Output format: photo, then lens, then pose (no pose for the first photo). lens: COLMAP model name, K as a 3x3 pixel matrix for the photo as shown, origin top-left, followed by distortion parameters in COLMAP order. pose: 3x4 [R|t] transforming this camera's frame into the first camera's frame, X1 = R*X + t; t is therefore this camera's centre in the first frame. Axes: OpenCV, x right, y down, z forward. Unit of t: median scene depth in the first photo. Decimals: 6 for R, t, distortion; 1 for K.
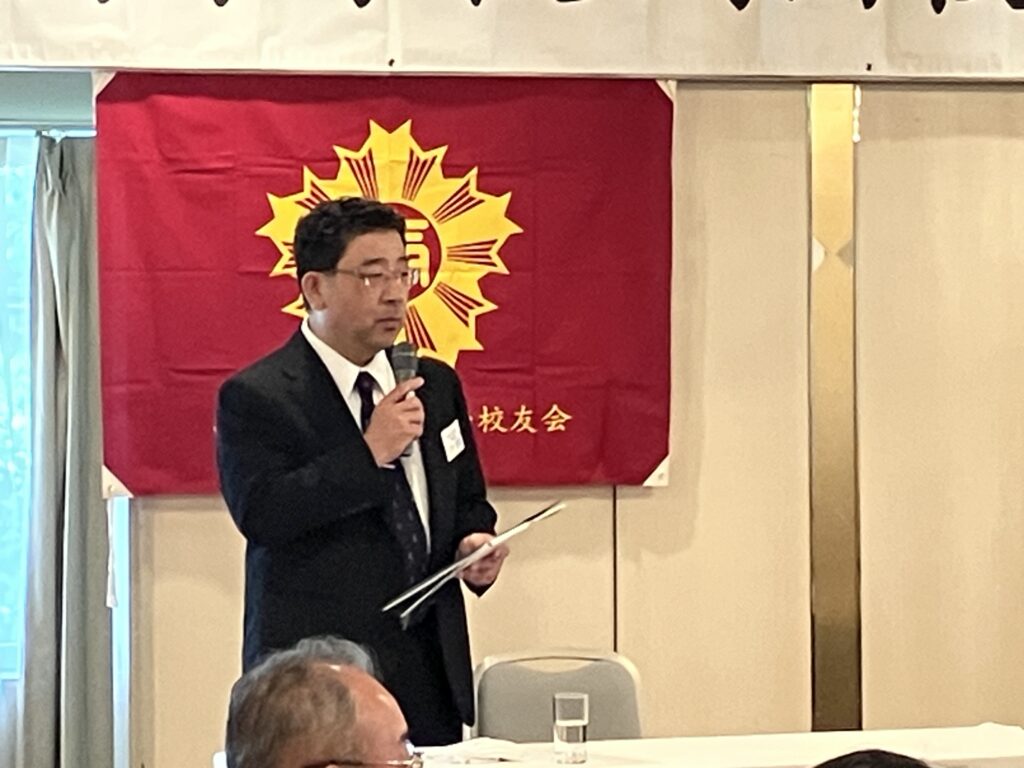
lens RADIAL K [[4181.7, 0, 512.4], [0, 4181.7, 384.3], [0, 0, 1]] dist [0.139938, 0.000000]
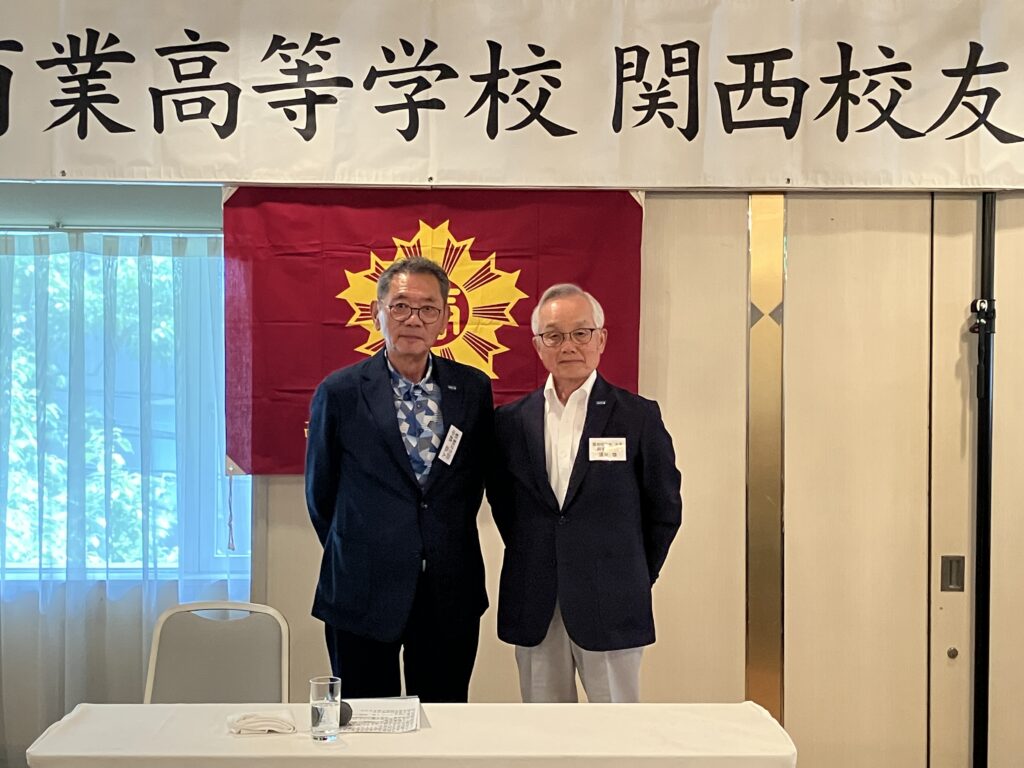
lens RADIAL K [[1570.9, 0, 513.6], [0, 1570.9, 385.7], [0, 0, 1]] dist [0.101895, 0.000000]
pose [[0.956381, 0.019930, -0.291442, 0.156884], [-0.017256, 0.999782, 0.011742, -0.012446], [0.291613, -0.006201, 0.956516, 0.484978]]
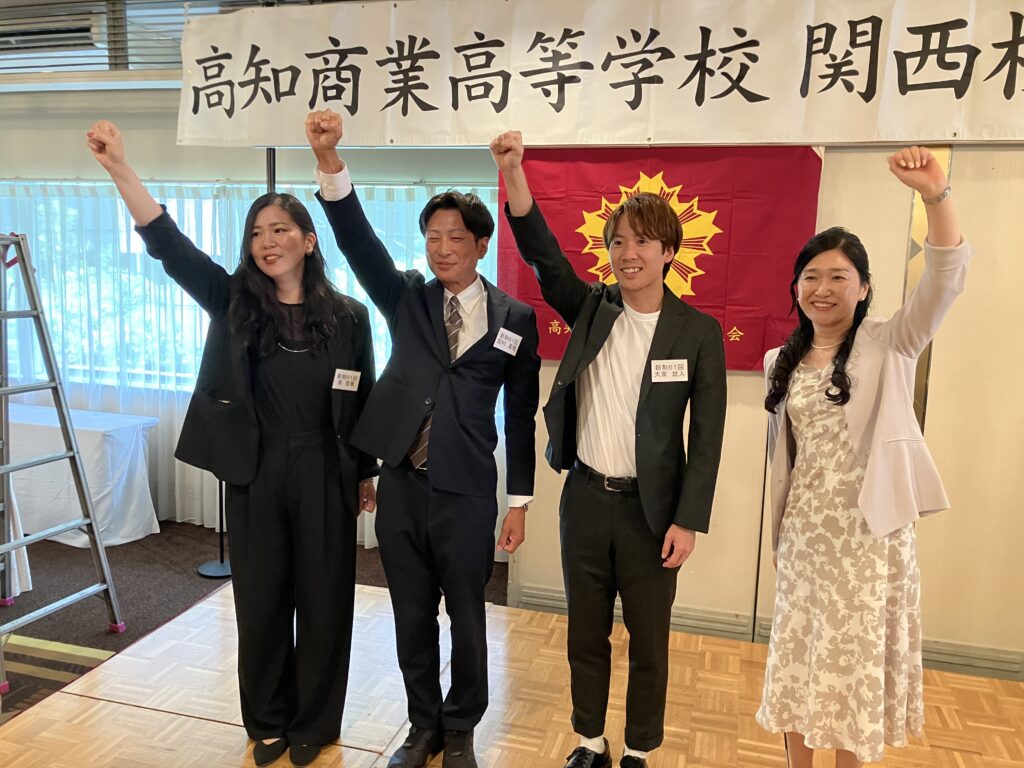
lens RADIAL K [[858.1, 0, 505.5], [0, 858.1, 369.0], [0, 0, 1]] dist [0.048611, -0.044321]
pose [[0.831684, 0.101394, -0.545913, 0.138013], [-0.041922, 0.991846, 0.120352, -0.018478], [0.553664, -0.077209, 0.829153, 0.630623]]
